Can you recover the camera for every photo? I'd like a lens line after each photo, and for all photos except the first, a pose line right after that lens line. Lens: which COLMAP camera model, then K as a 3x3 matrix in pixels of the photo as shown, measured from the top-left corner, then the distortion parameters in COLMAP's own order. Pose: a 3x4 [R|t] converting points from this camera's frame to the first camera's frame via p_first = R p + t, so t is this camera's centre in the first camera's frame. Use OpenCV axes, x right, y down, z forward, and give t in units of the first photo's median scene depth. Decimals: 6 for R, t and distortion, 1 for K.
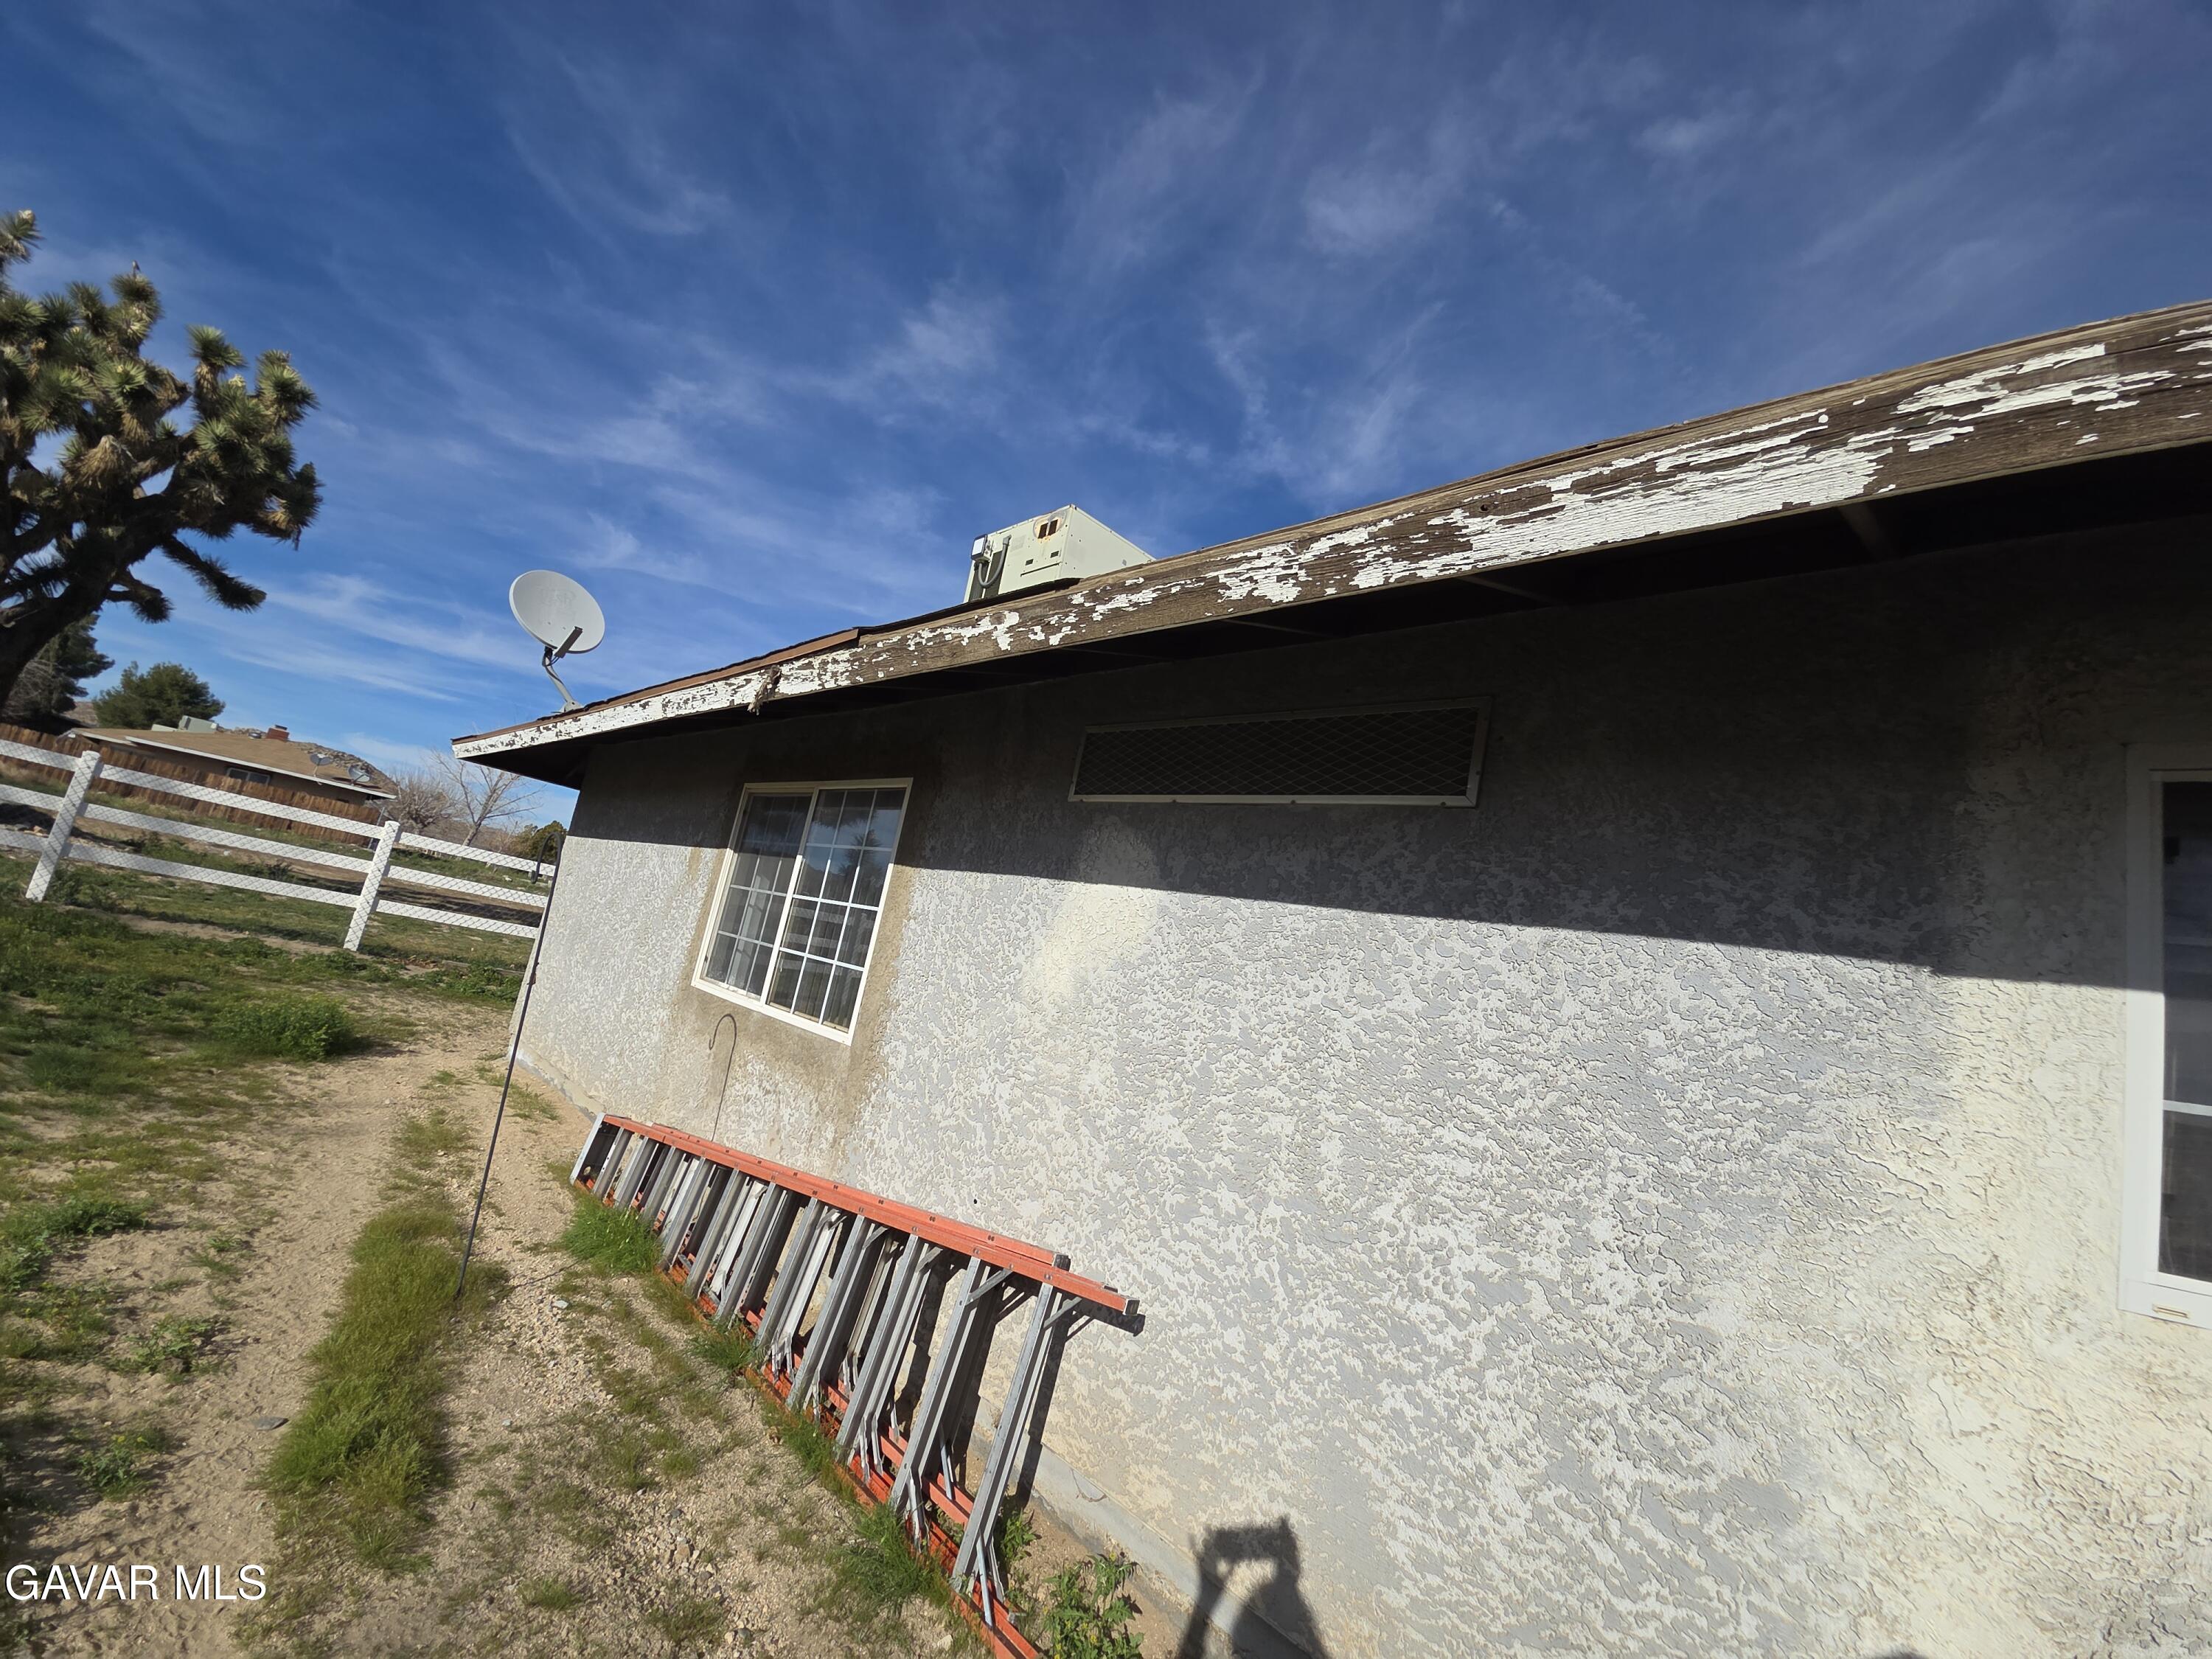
lens RADIAL K [[906.7, 0, 1106.0], [0, 906.7, 829.5], [0, 0, 1]] dist [0.022591, -0.014531]
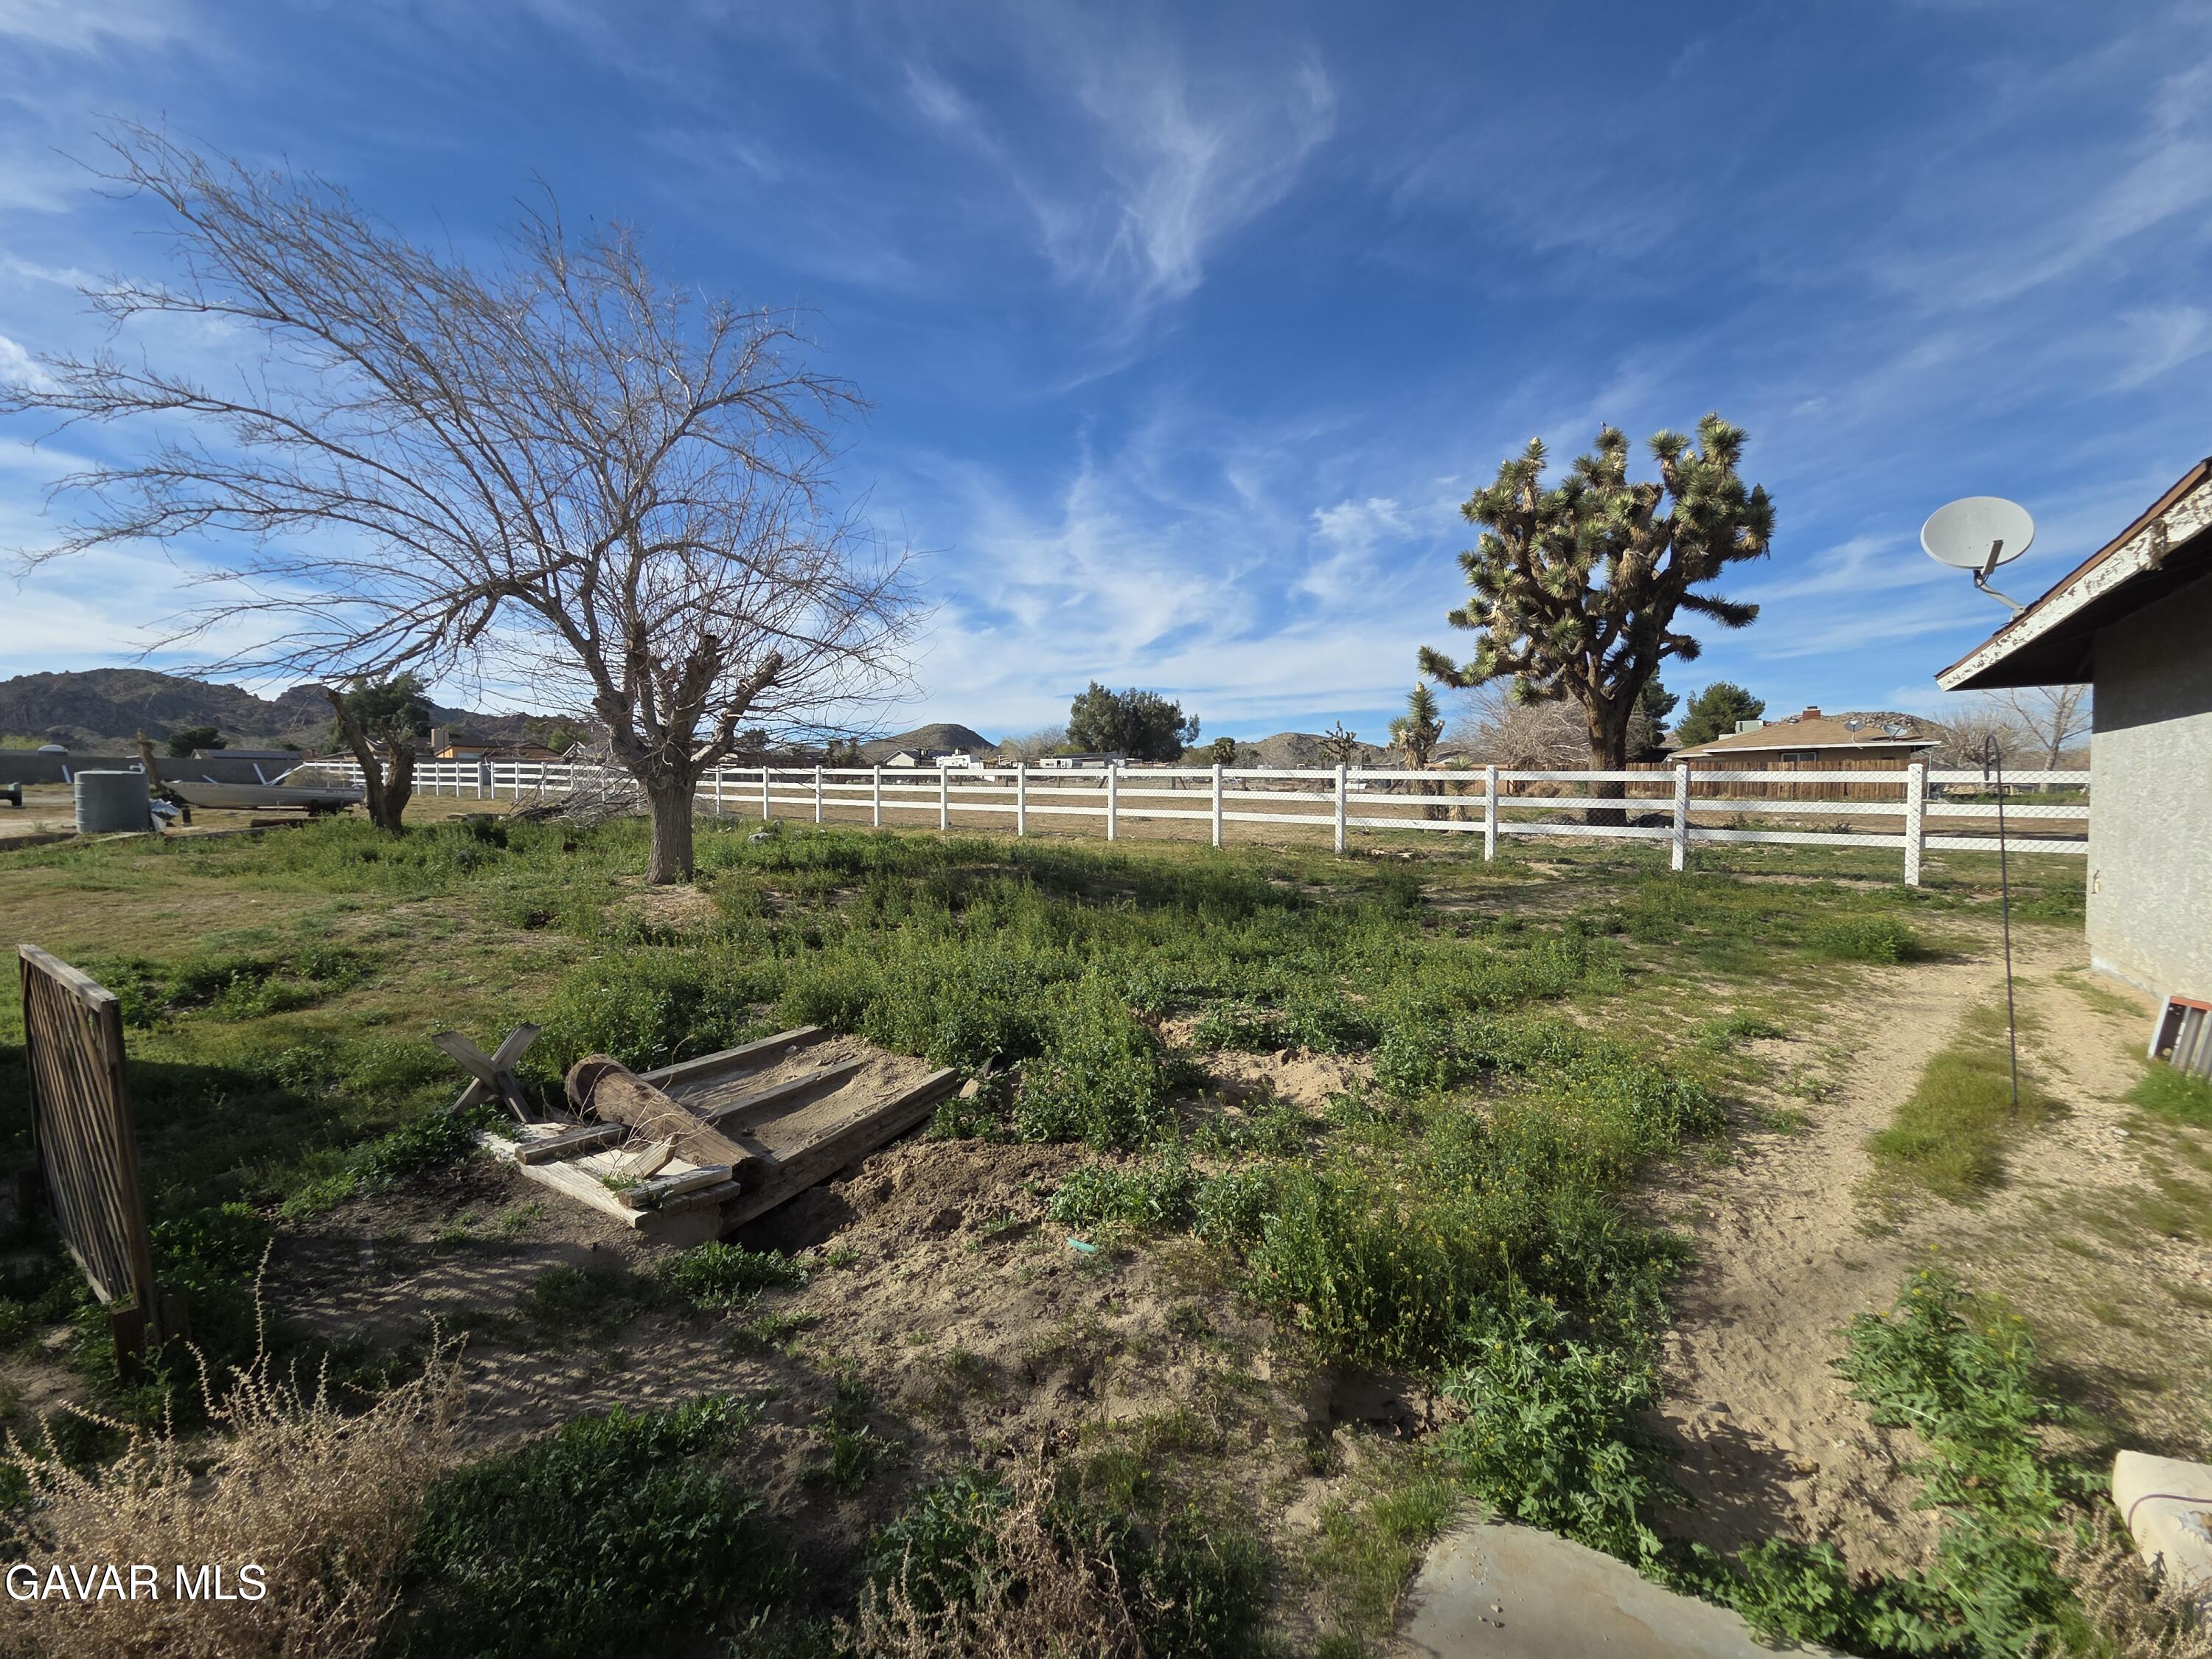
lens RADIAL K [[906.7, 0, 1106.0], [0, 906.7, 829.5], [0, 0, 1]] dist [0.022591, -0.014531]
pose [[0.135864, -0.159220, -0.977850, 0.157135], [0.199891, 0.971109, -0.130349, 0.019843], [0.970353, -0.177754, 0.163766, -0.135061]]
